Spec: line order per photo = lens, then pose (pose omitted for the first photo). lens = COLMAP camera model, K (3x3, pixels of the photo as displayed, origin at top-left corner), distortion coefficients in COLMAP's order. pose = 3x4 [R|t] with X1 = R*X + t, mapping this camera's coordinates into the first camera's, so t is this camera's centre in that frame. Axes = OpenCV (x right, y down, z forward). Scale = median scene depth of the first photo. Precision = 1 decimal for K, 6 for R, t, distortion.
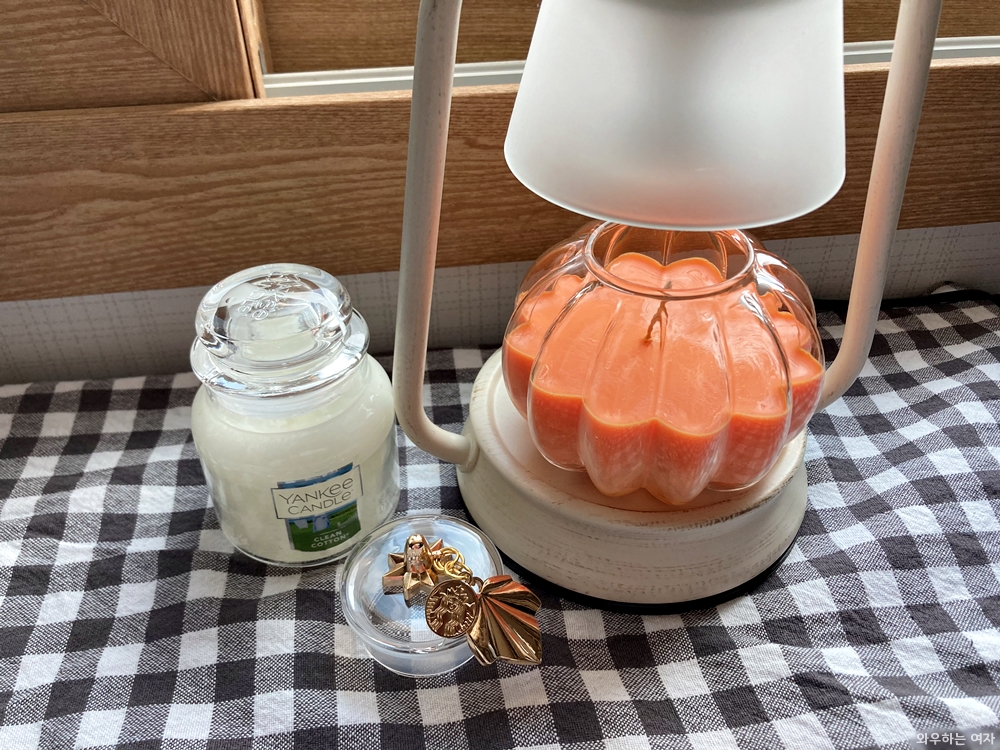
lens RADIAL K [[826.4, 0, 500.0], [0, 826.4, 375.0], [0, 0, 1]] dist [0.016196, -0.043195]
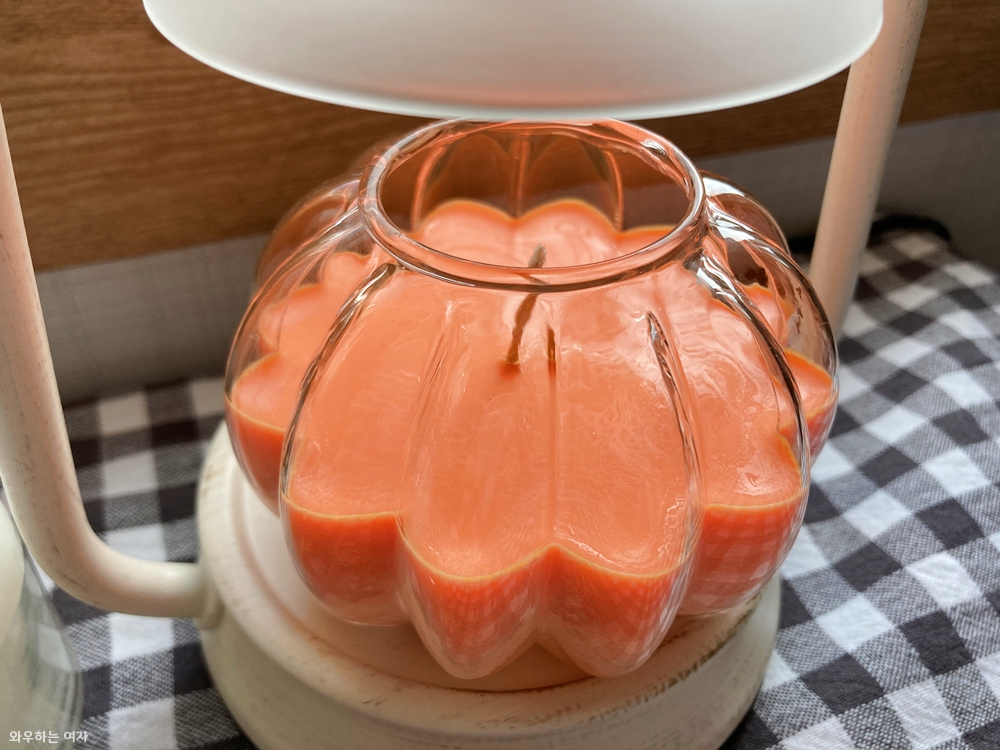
lens RADIAL K [[826.4, 0, 500.0], [0, 826.4, 375.0], [0, 0, 1]] dist [0.016196, -0.043195]
pose [[0.973075, -0.124629, 0.193889, 0.068377], [0.115444, 0.991618, 0.058016, -0.063167], [-0.199495, -0.034070, 0.979306, 0.470779]]
